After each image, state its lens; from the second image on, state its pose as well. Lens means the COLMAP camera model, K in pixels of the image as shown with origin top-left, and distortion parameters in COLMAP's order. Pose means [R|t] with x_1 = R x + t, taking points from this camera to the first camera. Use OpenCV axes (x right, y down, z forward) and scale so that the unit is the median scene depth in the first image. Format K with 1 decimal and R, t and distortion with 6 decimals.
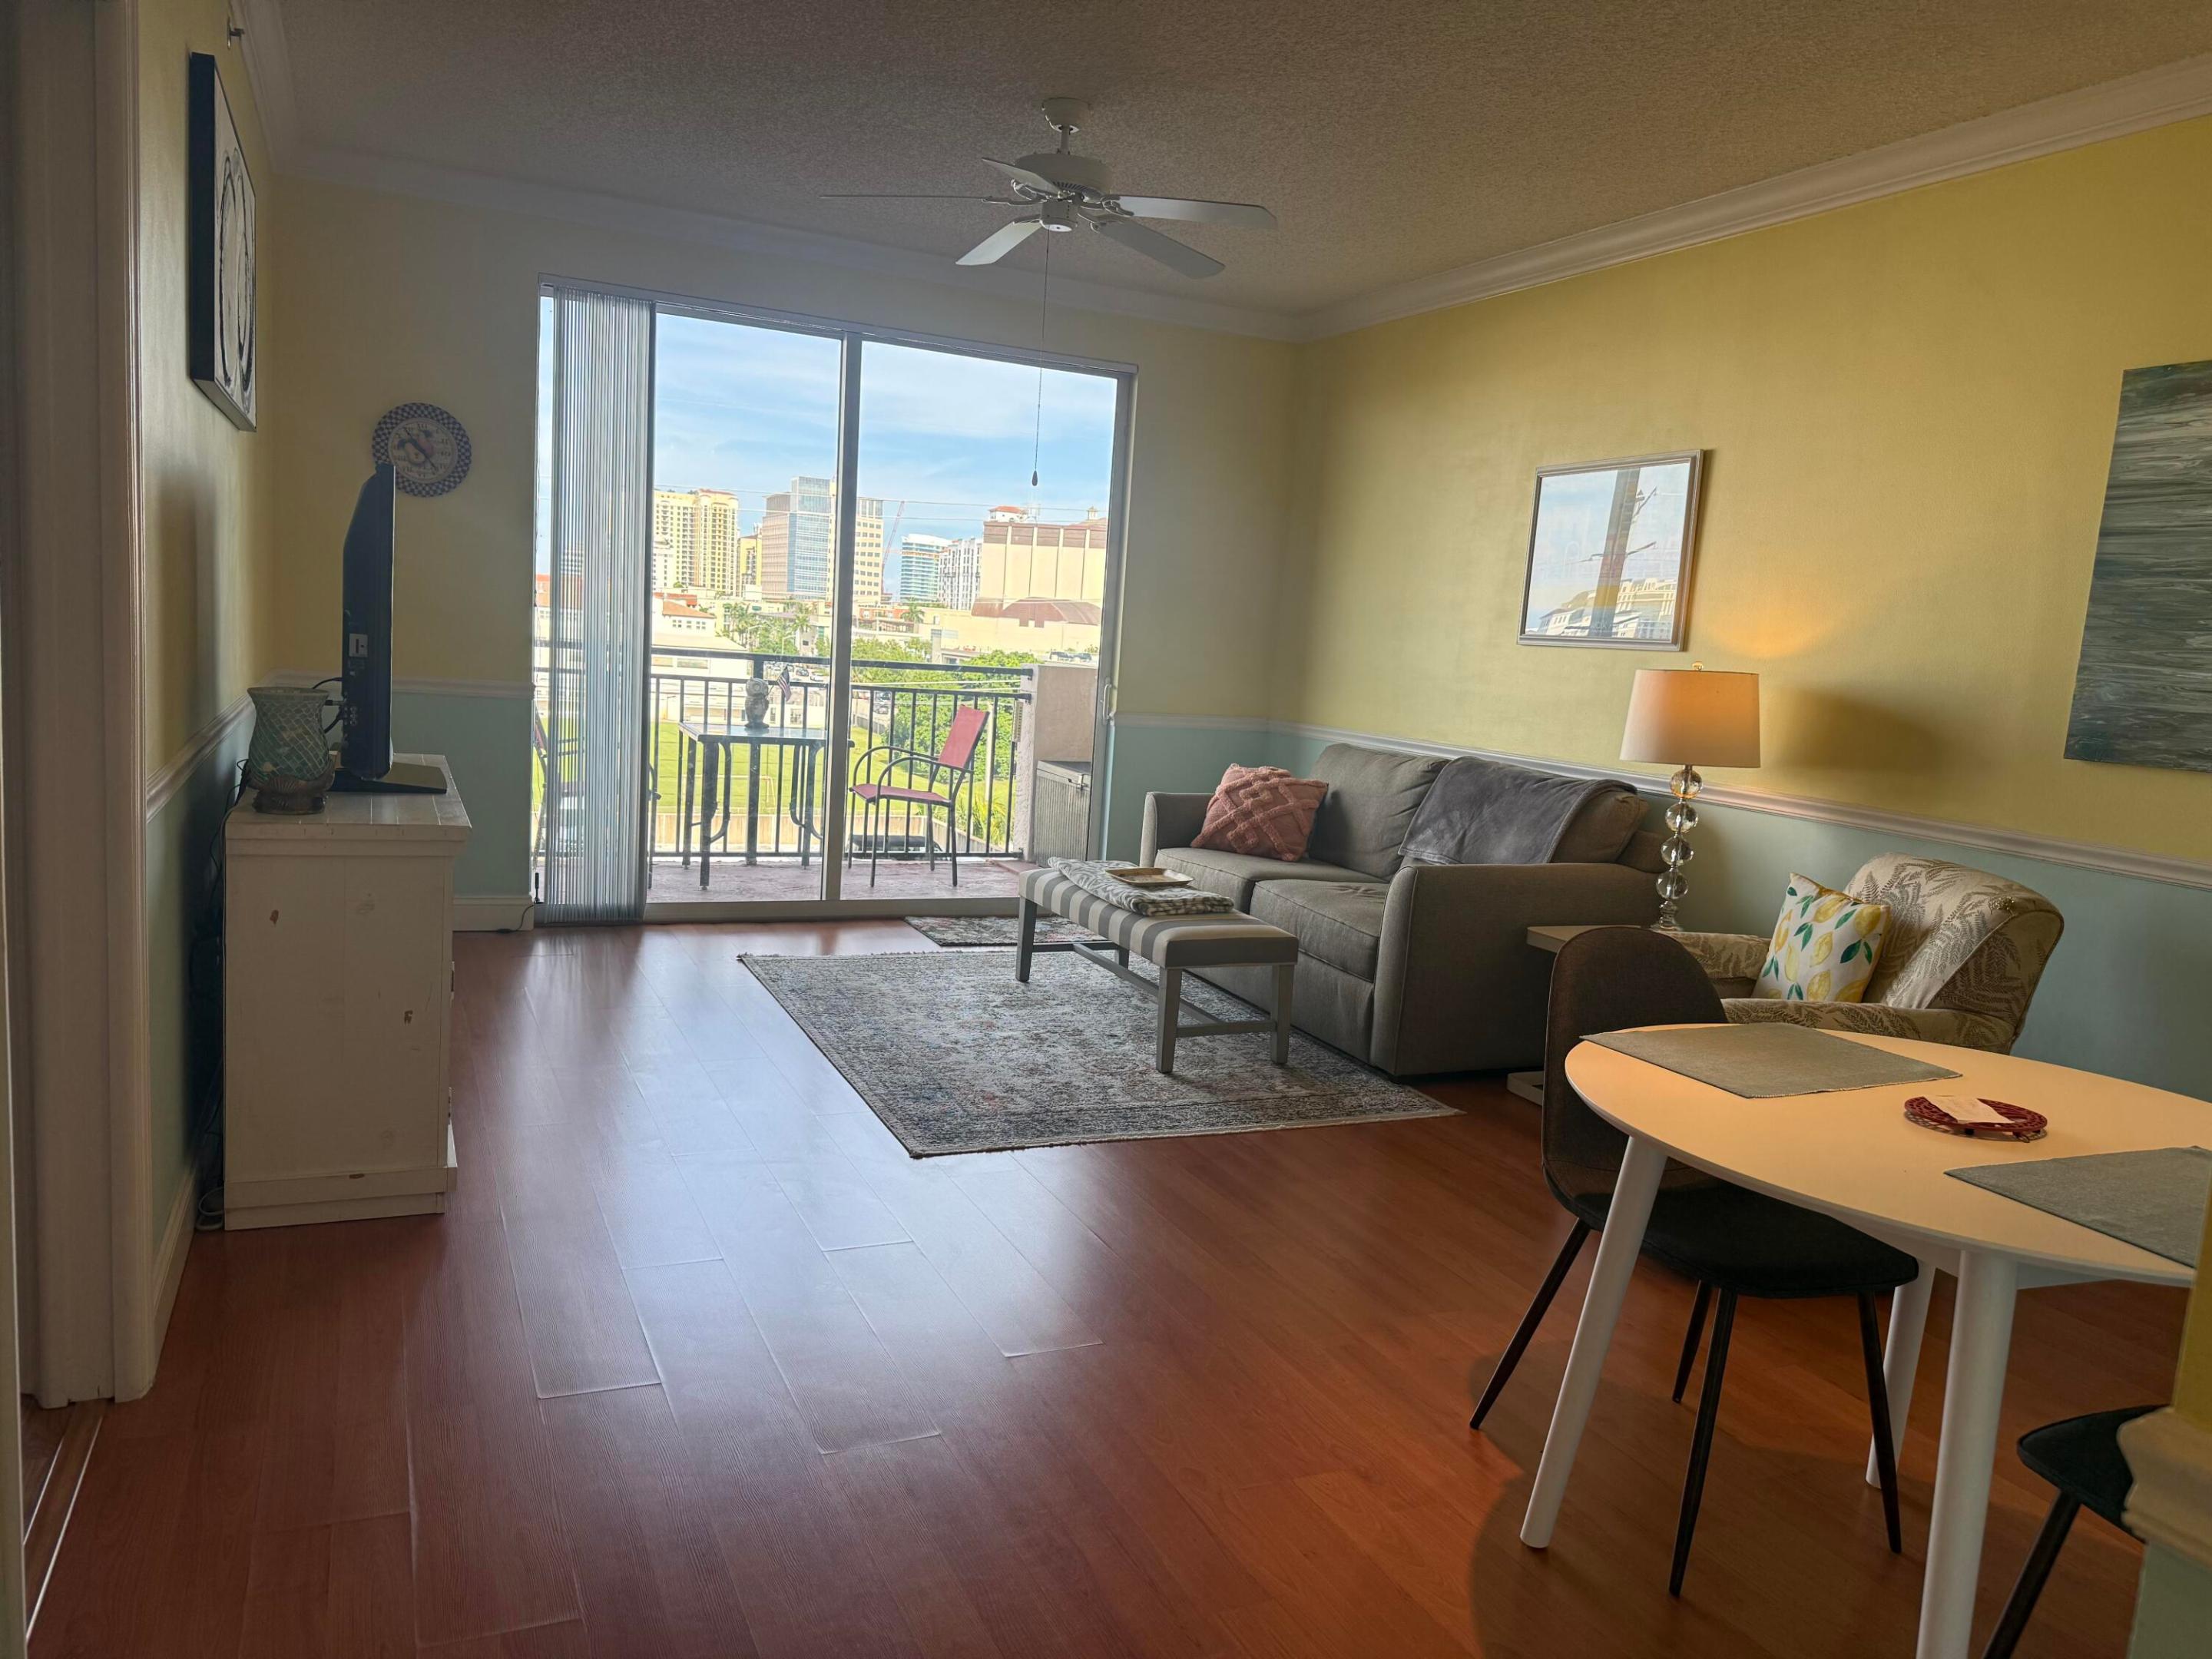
lens RADIAL K [[1562.5, 0, 1127.6], [0, 1562.5, 850.5], [0, 0, 1]] dist [0.043147, -0.059993]
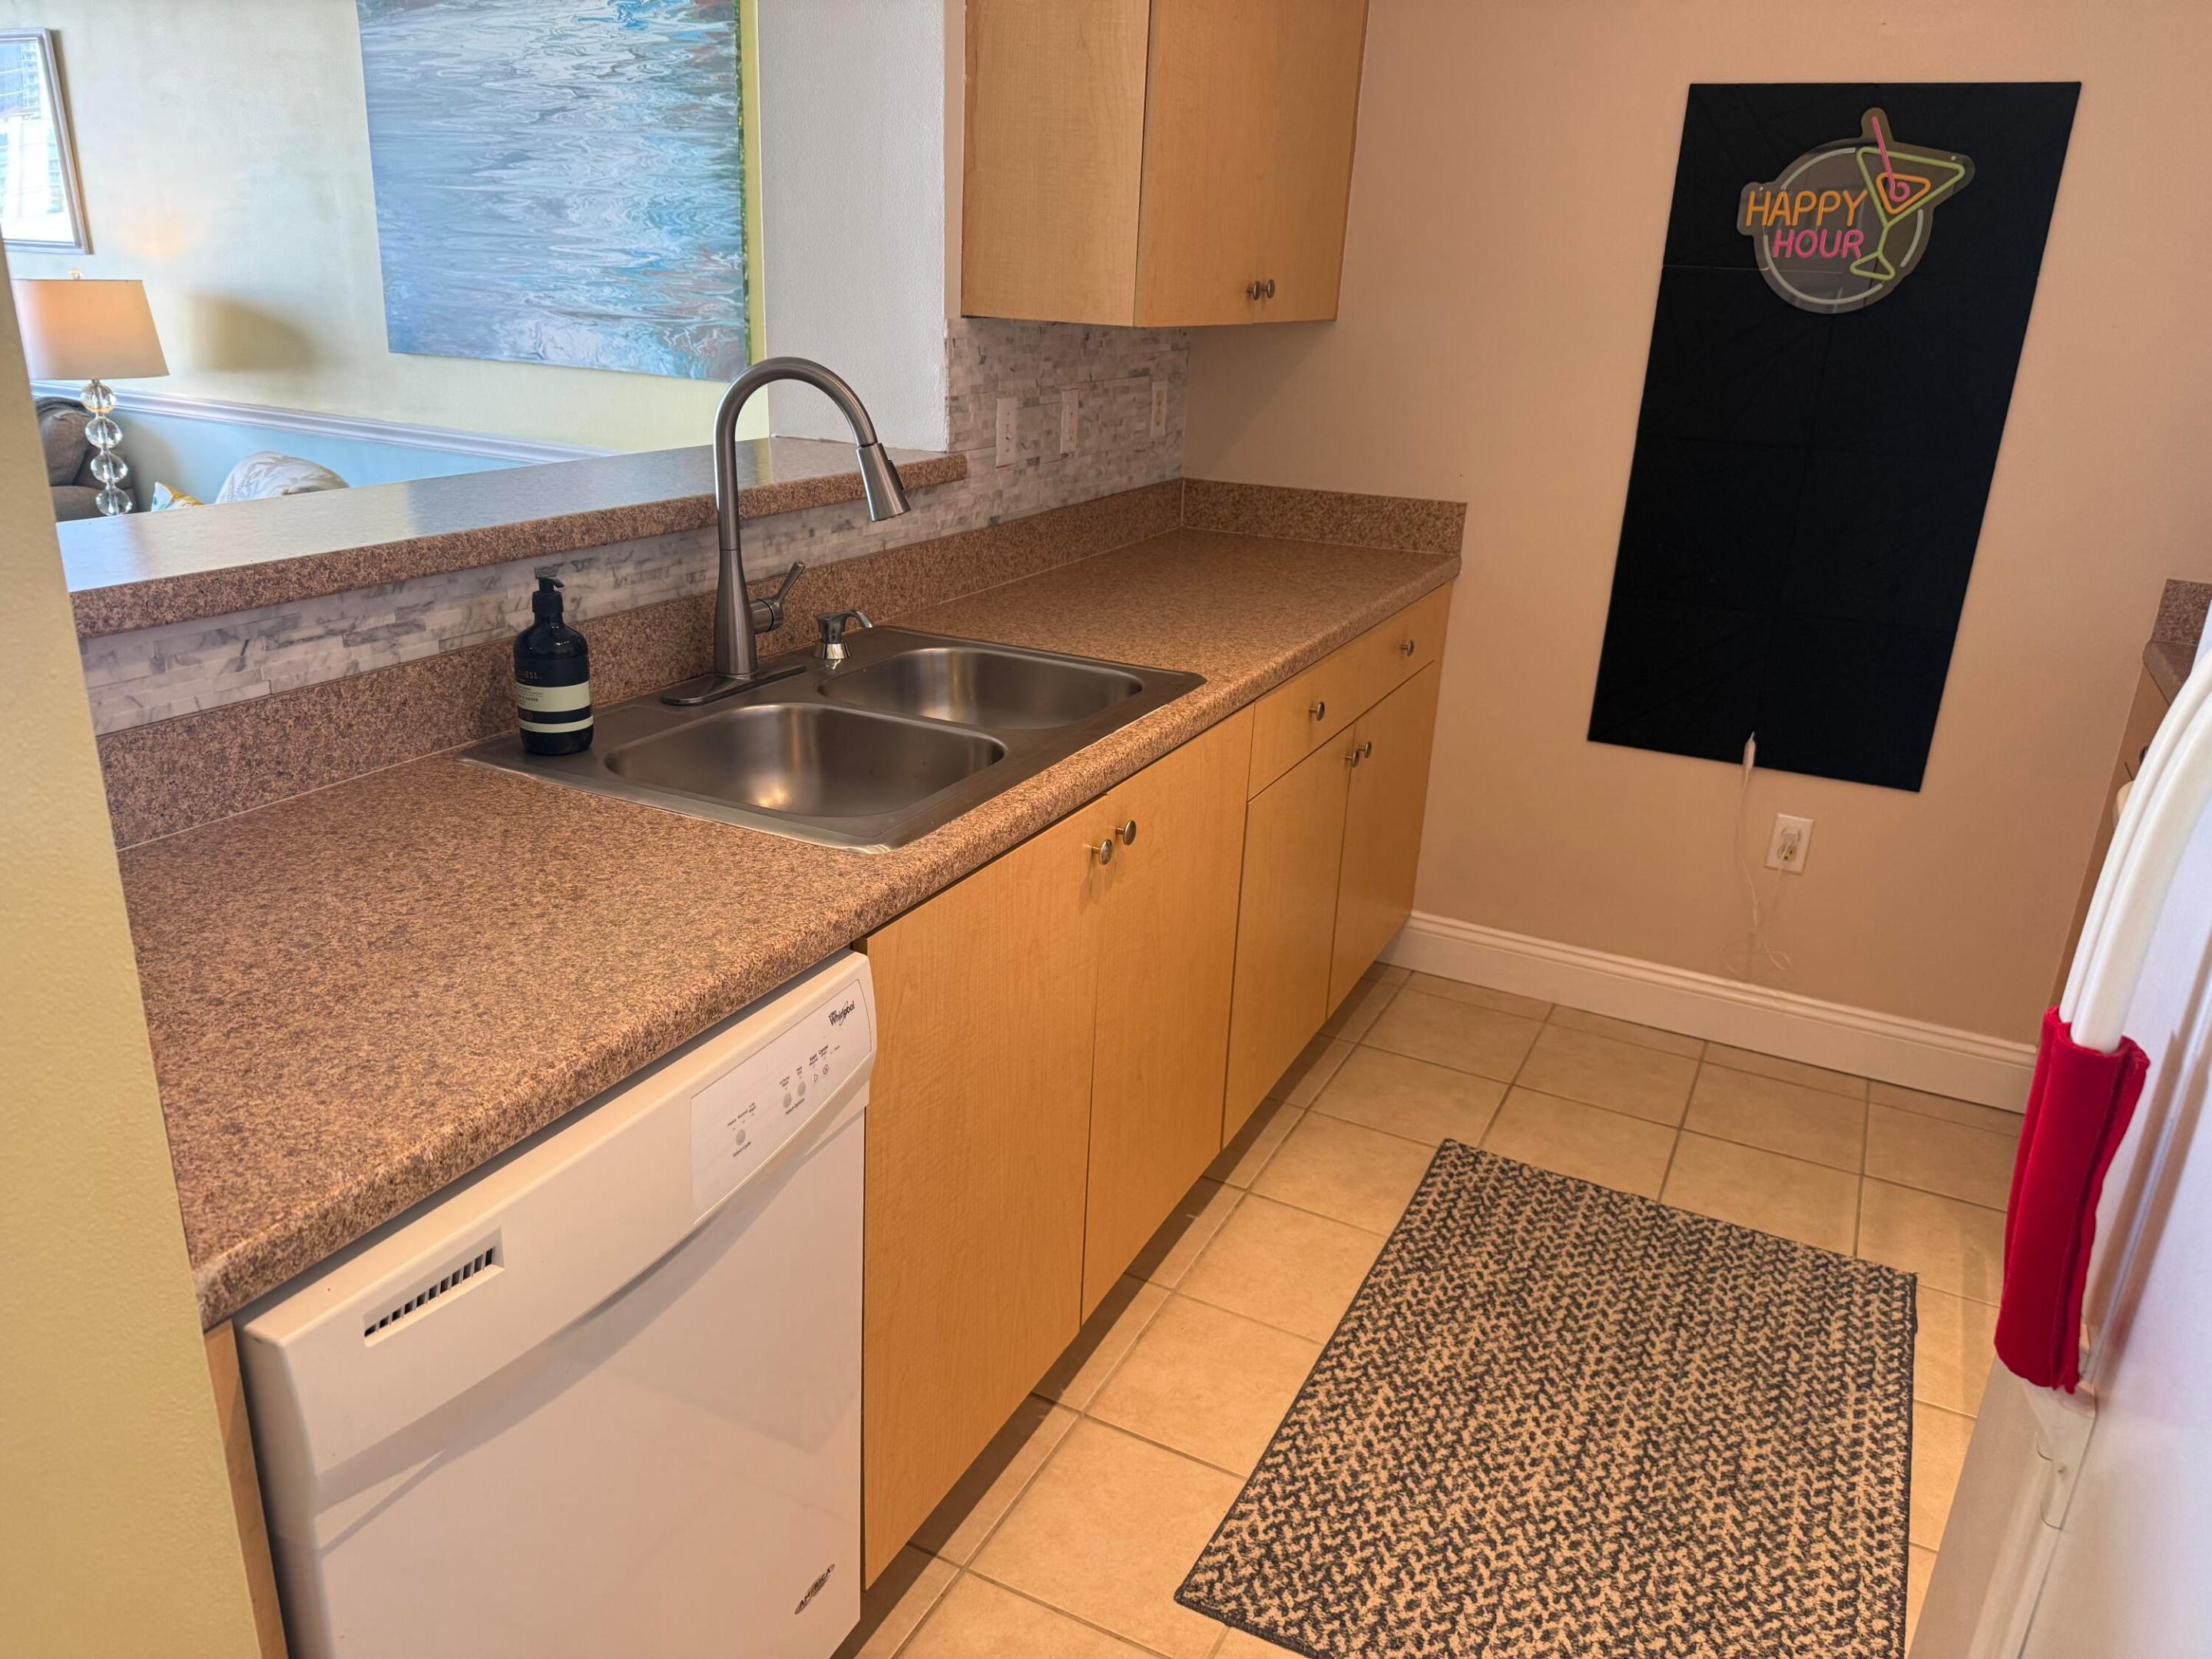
lens RADIAL K [[1562.5, 0, 1080.0], [0, 1562.5, 827.7], [0, 0, 1]] dist [0.043147, -0.059993]
pose [[0.790773, -0.242461, 0.562041, 0.201765], [0.097461, 0.956364, 0.275444, 0.004338], [-0.604300, -0.163037, 0.779898, -0.185537]]
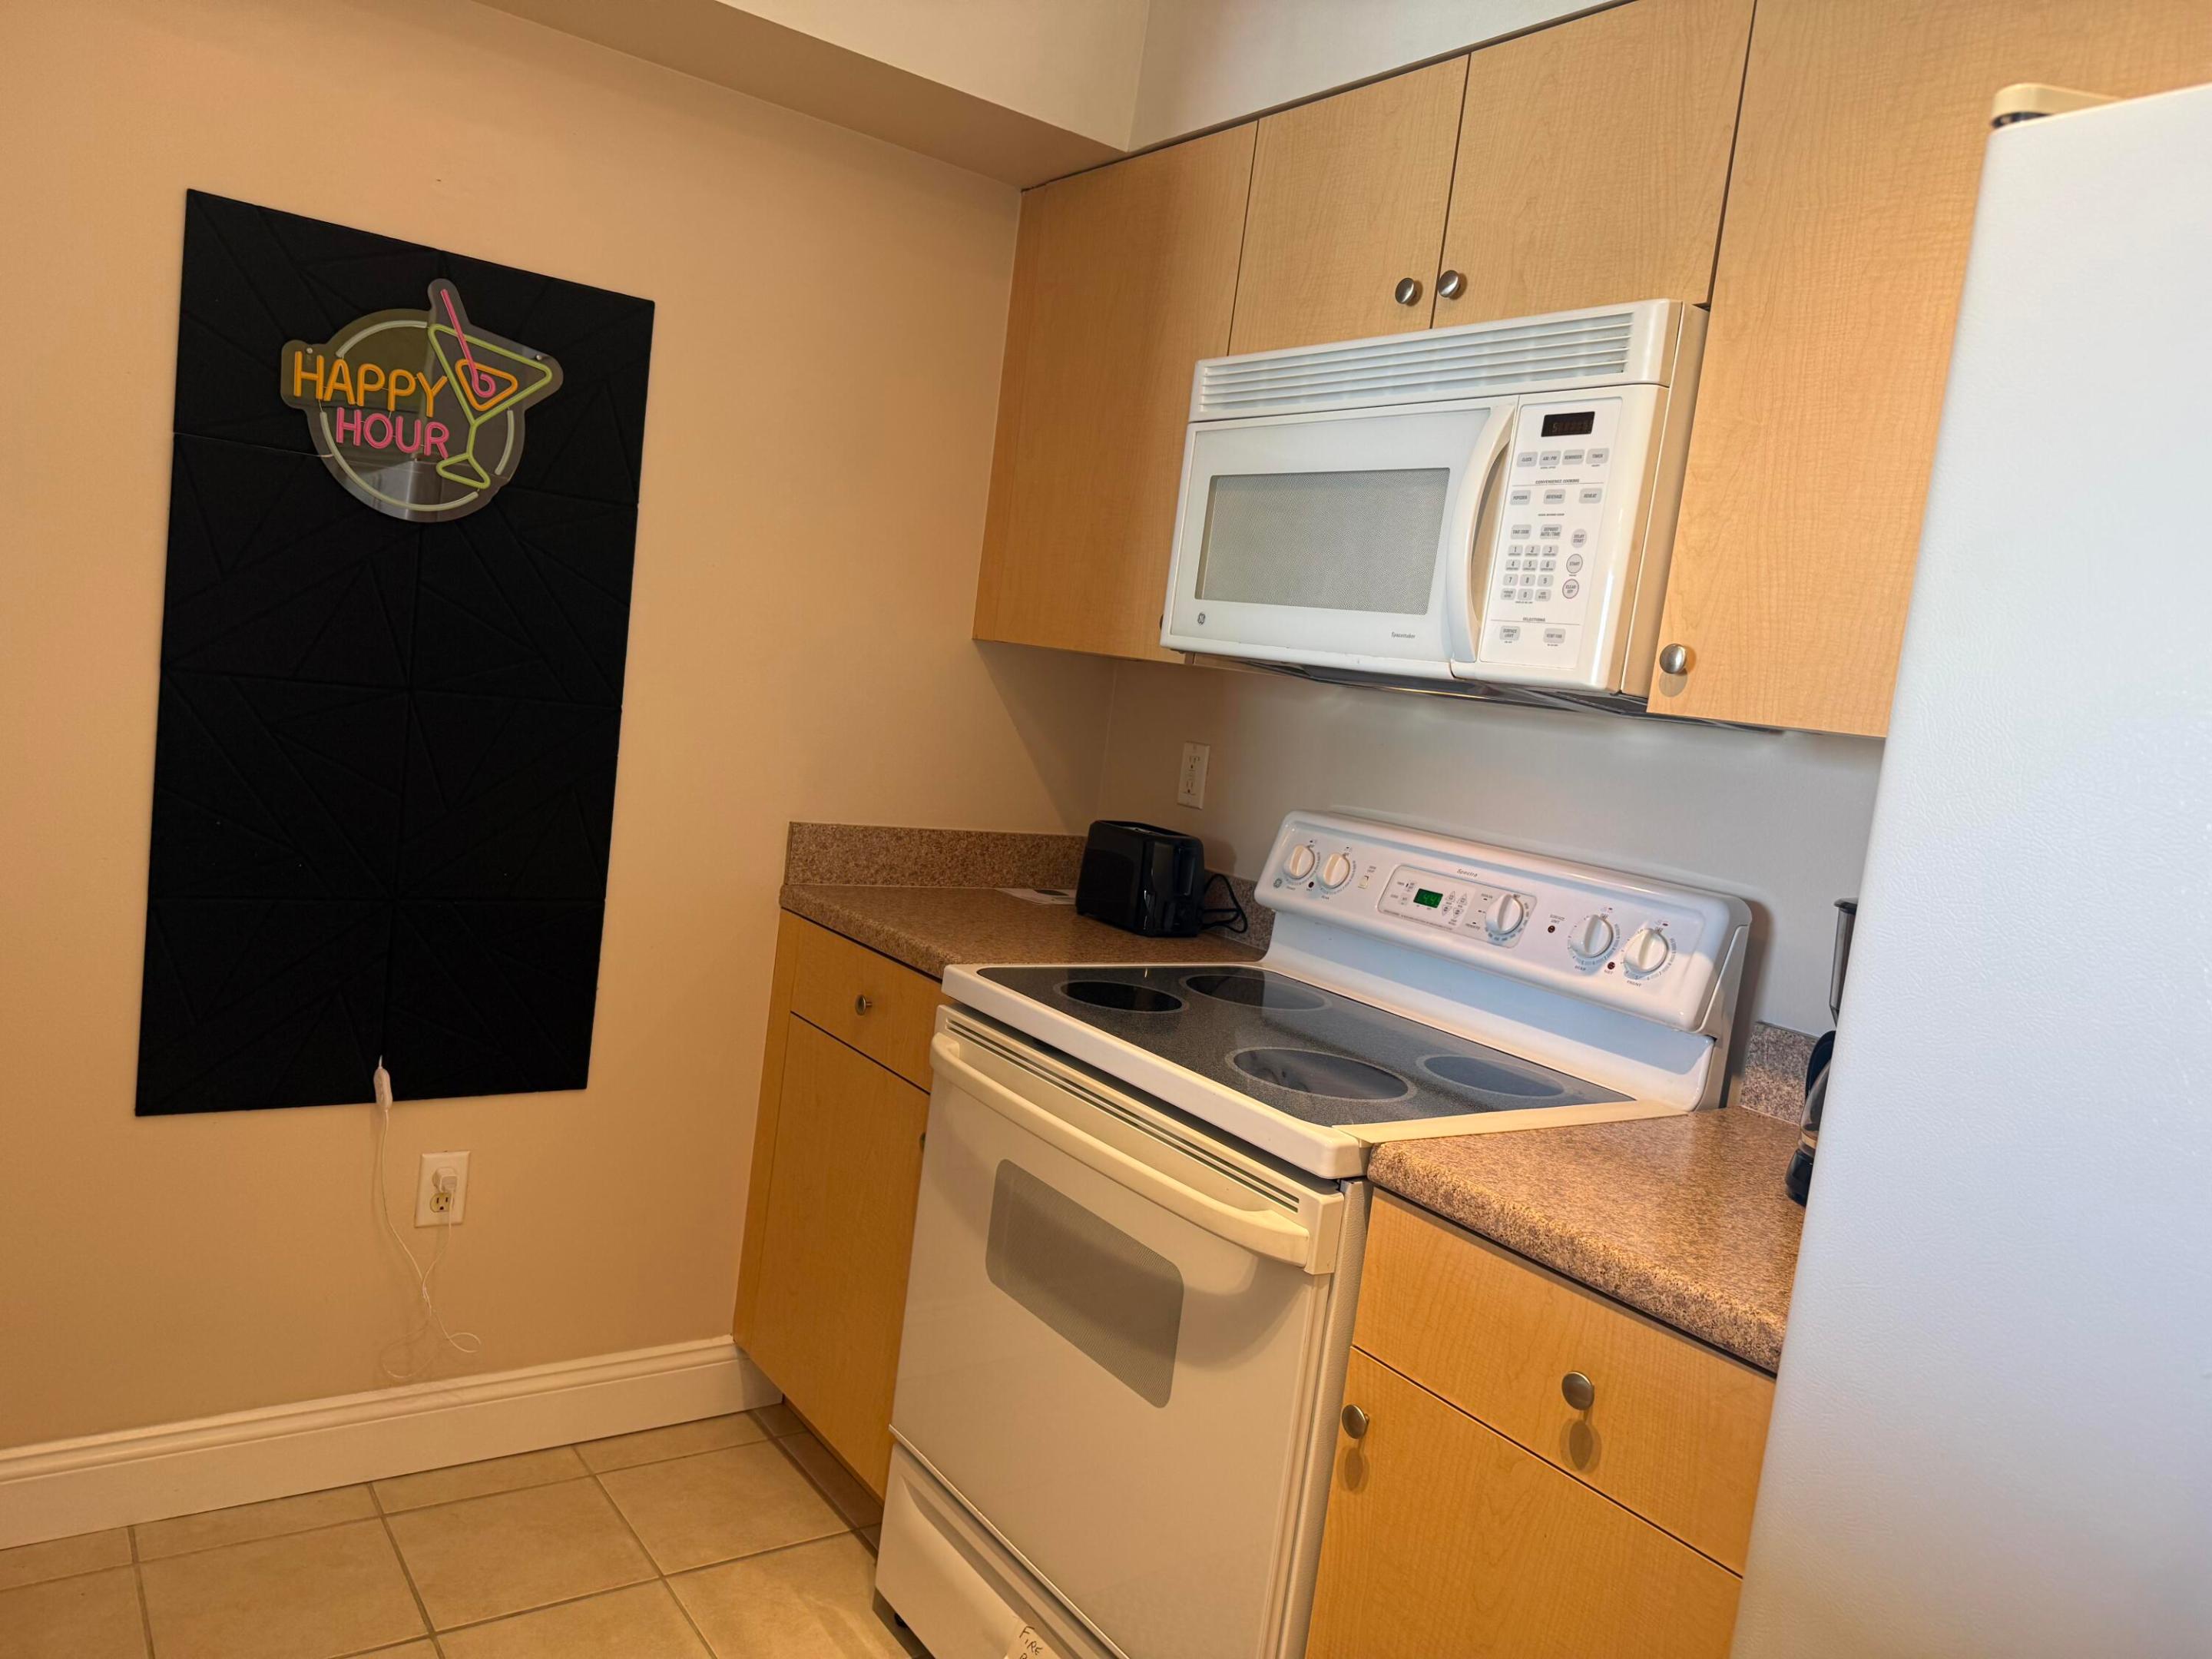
lens RADIAL K [[1562.5, 0, 1076.9], [0, 1562.5, 844.0], [0, 0, 1]] dist [0.043147, -0.059993]
pose [[-0.161930, -0.202305, 0.965842, 0.295005], [0.001842, 0.978696, 0.205306, 0.007607], [-0.986801, 0.035024, -0.158107, 0.003982]]
